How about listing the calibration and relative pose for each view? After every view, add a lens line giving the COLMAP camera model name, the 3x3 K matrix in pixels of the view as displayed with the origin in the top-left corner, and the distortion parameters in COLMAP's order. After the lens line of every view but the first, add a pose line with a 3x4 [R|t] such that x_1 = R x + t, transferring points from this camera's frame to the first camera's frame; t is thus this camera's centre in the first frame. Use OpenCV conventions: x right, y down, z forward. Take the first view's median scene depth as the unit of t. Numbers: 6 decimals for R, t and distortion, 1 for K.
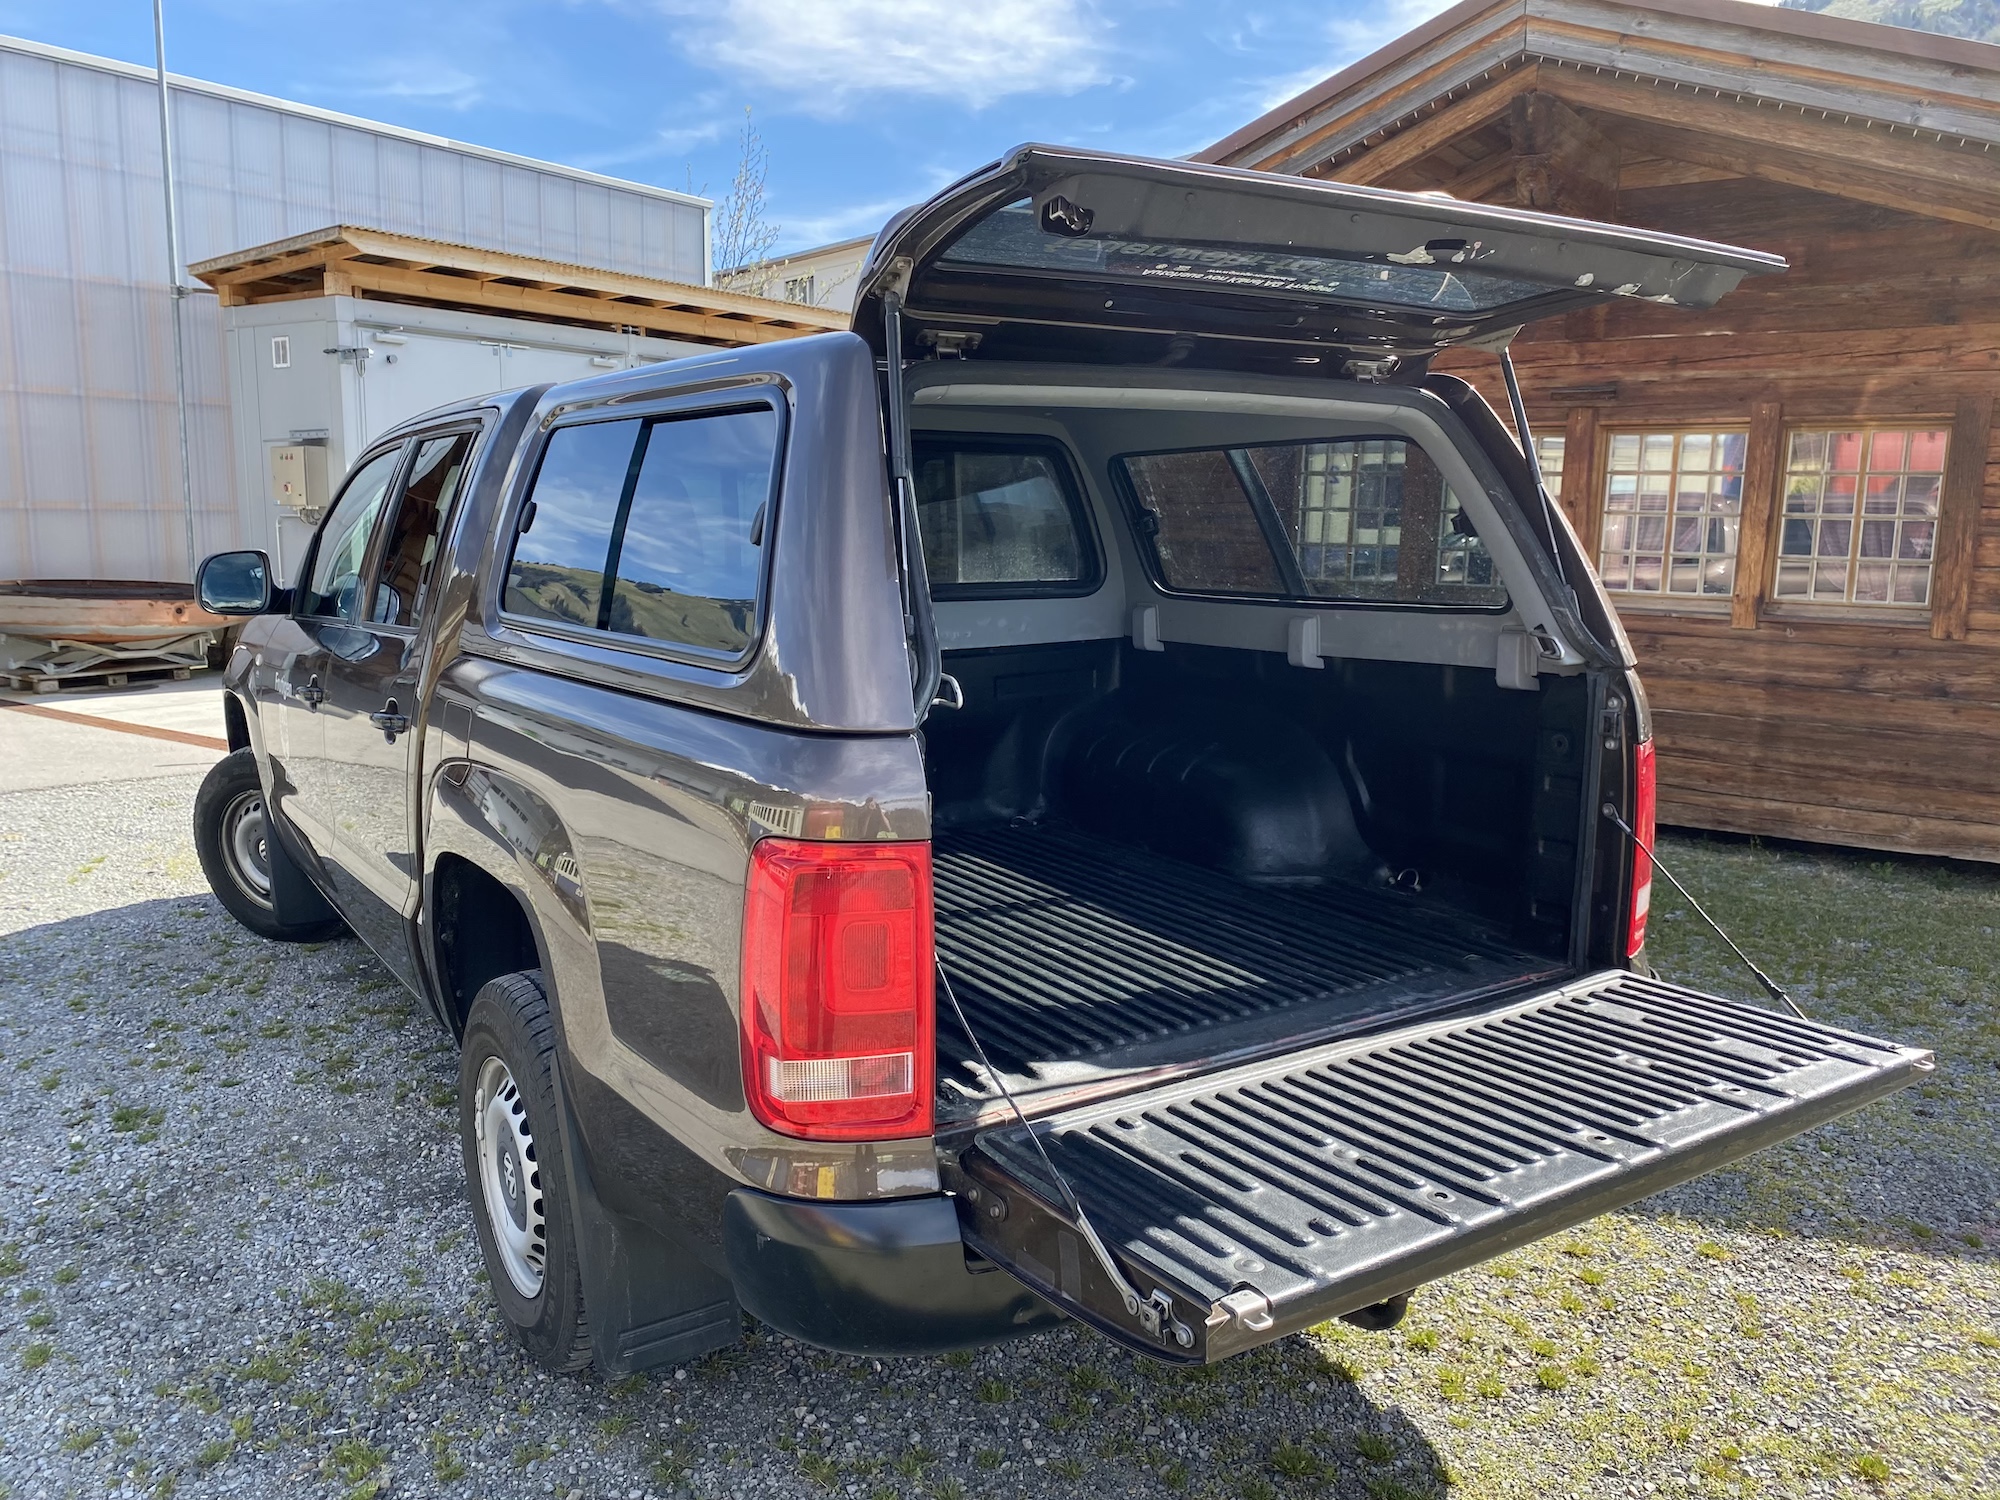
lens RADIAL K [[1518.8, 0, 1007.6], [0, 1518.8, 752.6], [0, 0, 1]] dist [0.024150, -0.022863]
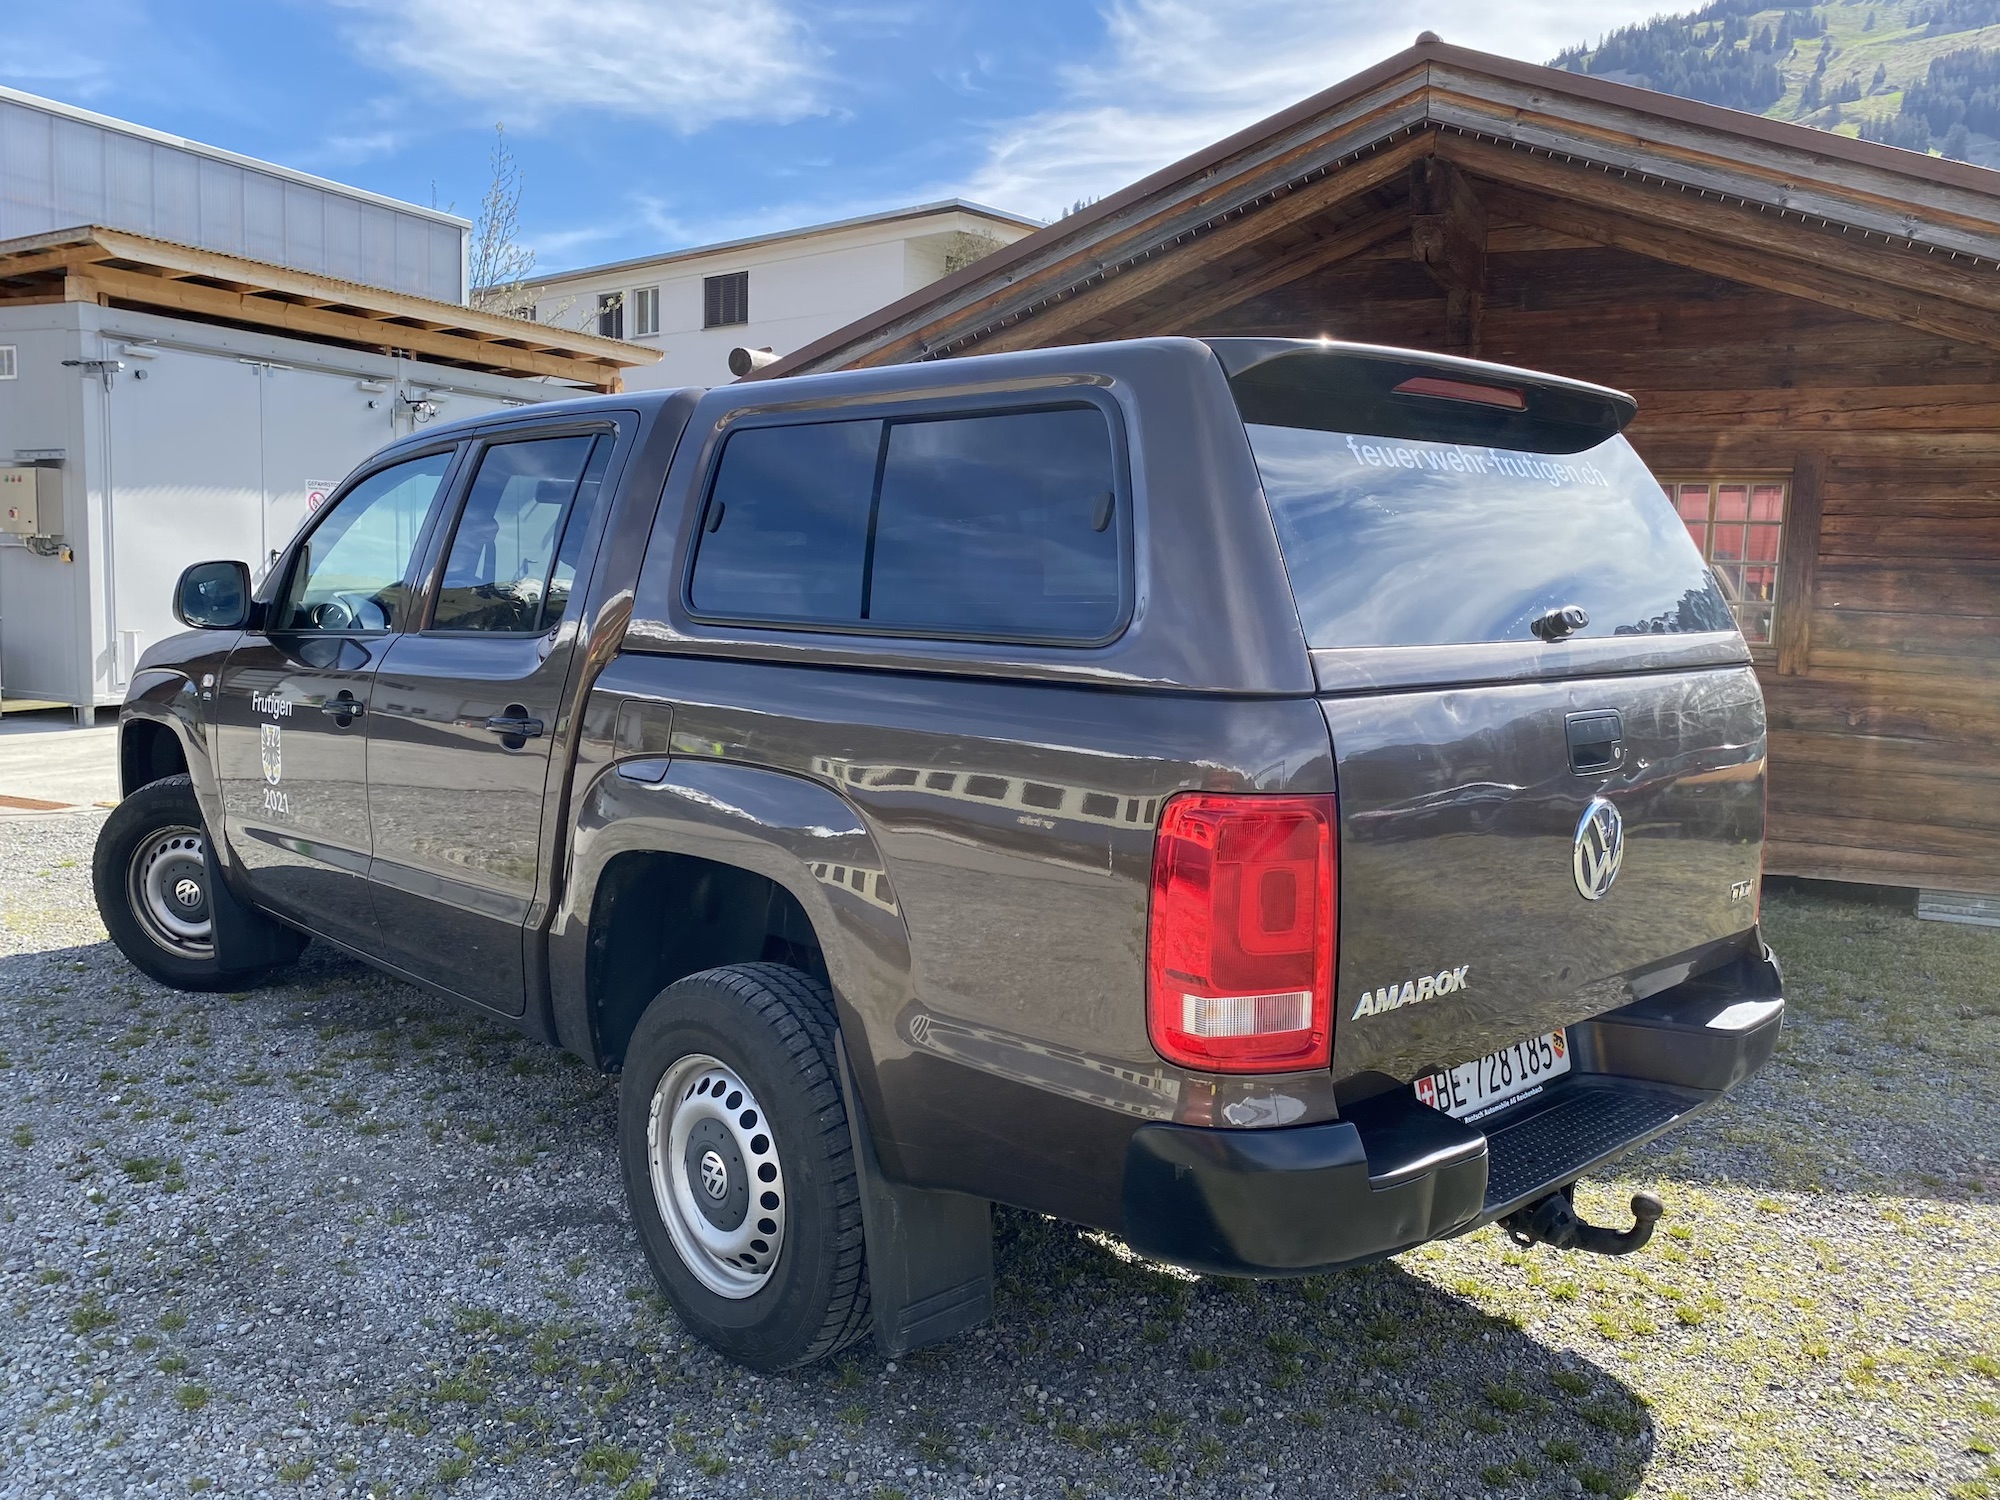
lens RADIAL K [[1602.8, 0, 990.6], [0, 1602.8, 747.7], [0, 0, 1]] dist [0.026482, -0.026094]
pose [[0.985910, -0.004060, 0.167229, -0.138787], [0.011462, 0.998995, -0.043324, 0.020568], [-0.166885, 0.044630, 0.984966, -0.029312]]
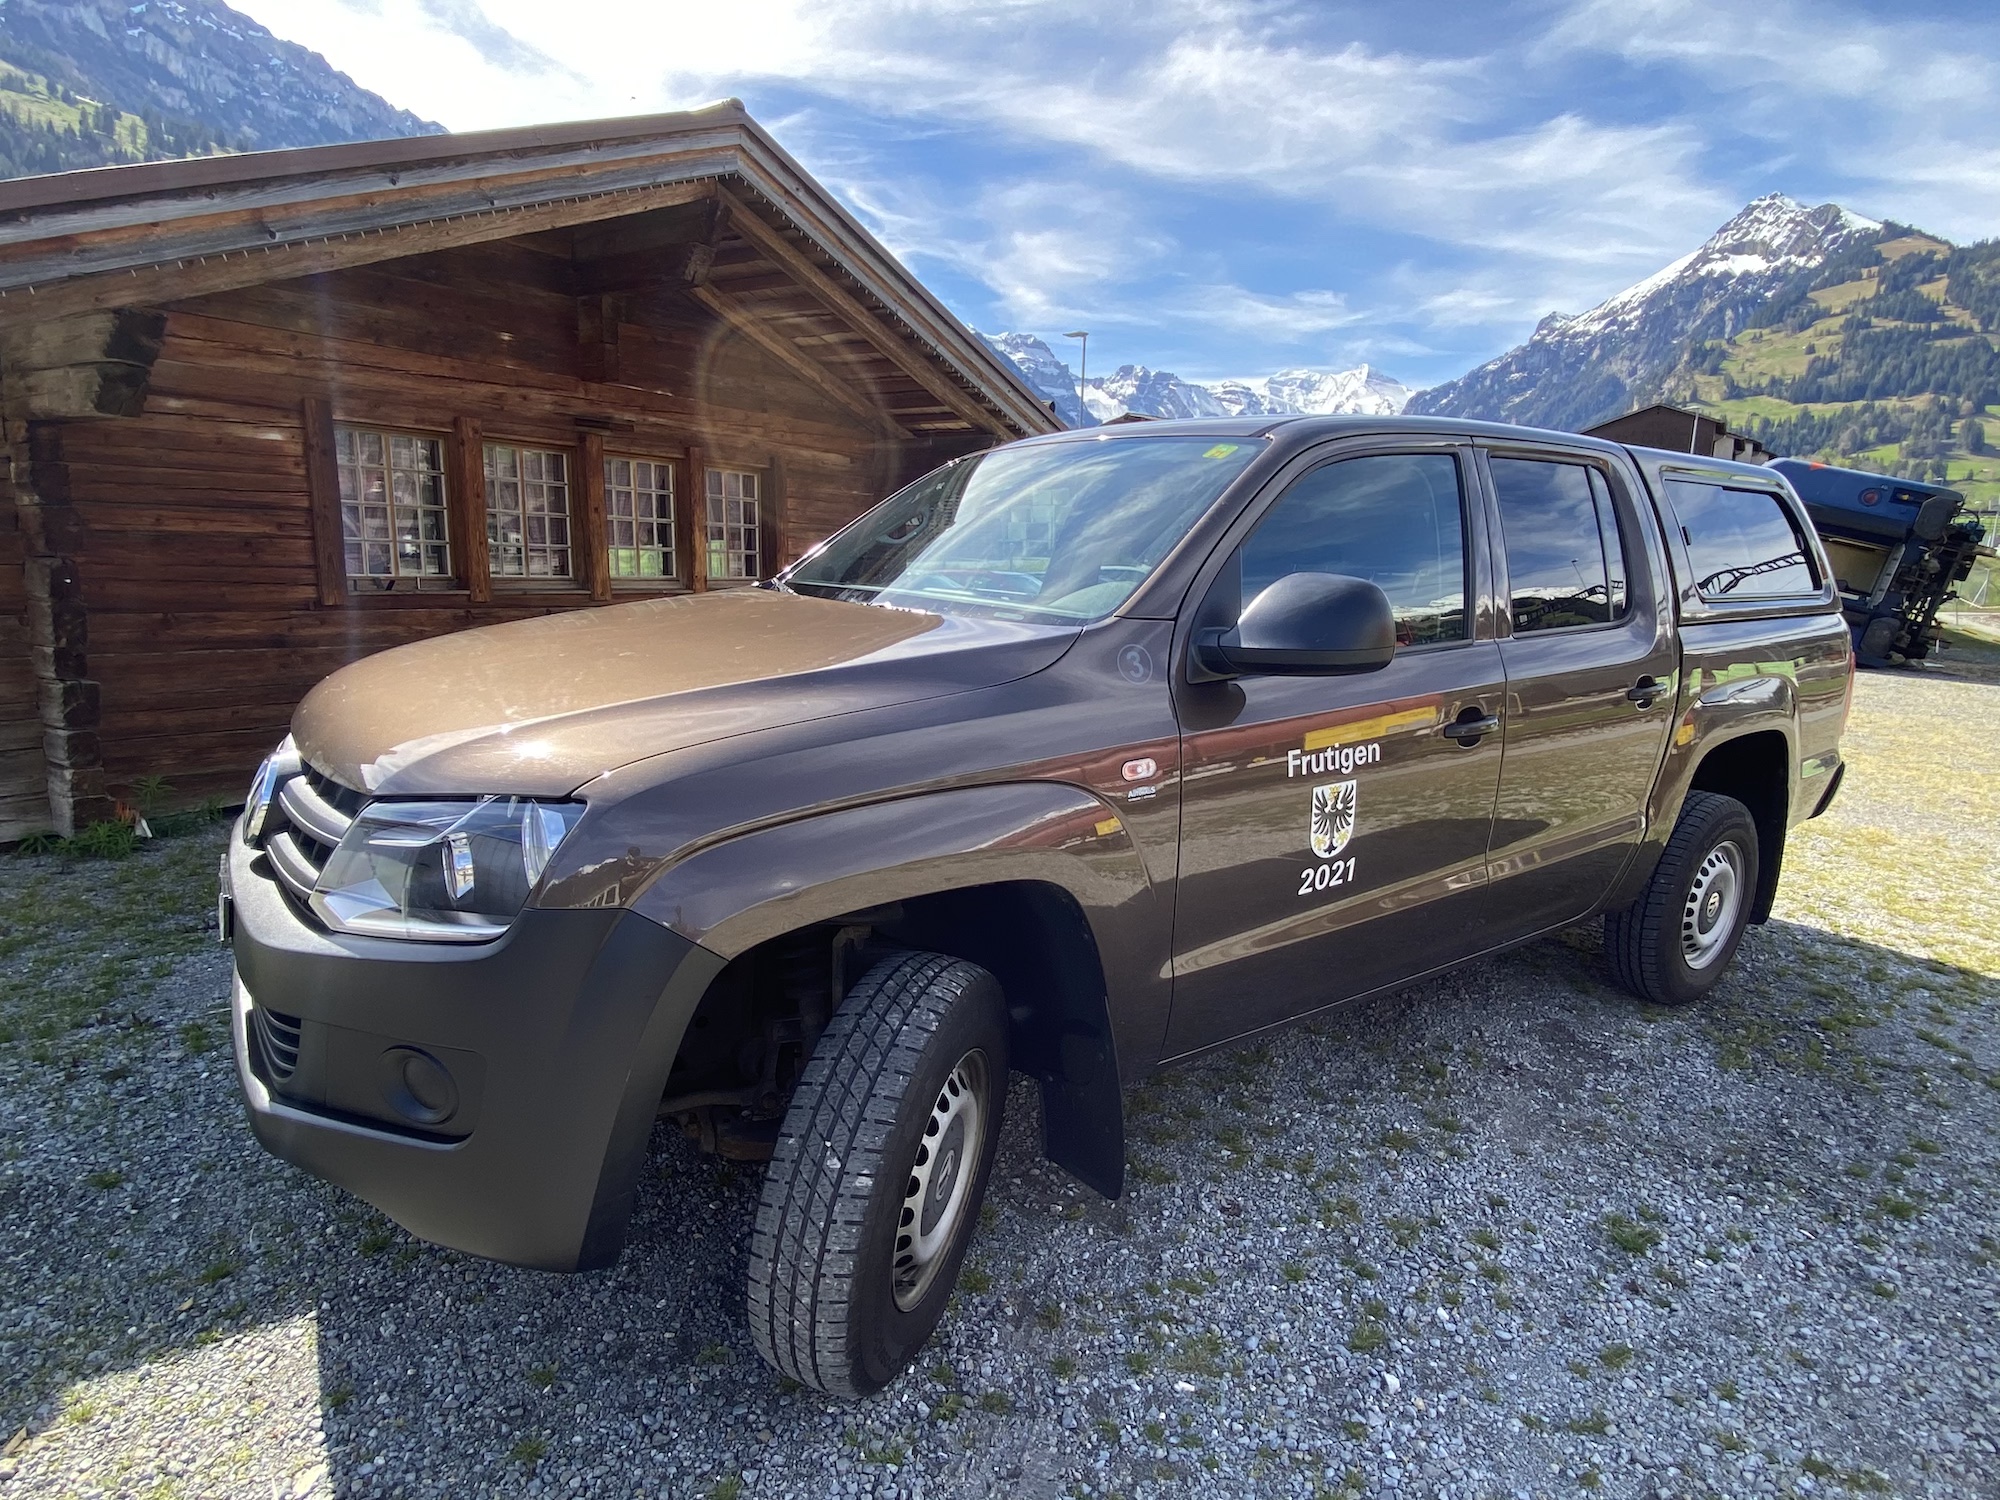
lens RADIAL K [[1084.9, 0, 1001.2], [0, 1084.9, 750.4], [0, 0, 1]] dist [0.024231, -0.026927]
pose [[-0.029037, -0.193625, 0.980646, -0.661673], [0.130663, 0.971906, 0.195769, -0.114364], [-0.991001, 0.133819, -0.002922, 0.784711]]
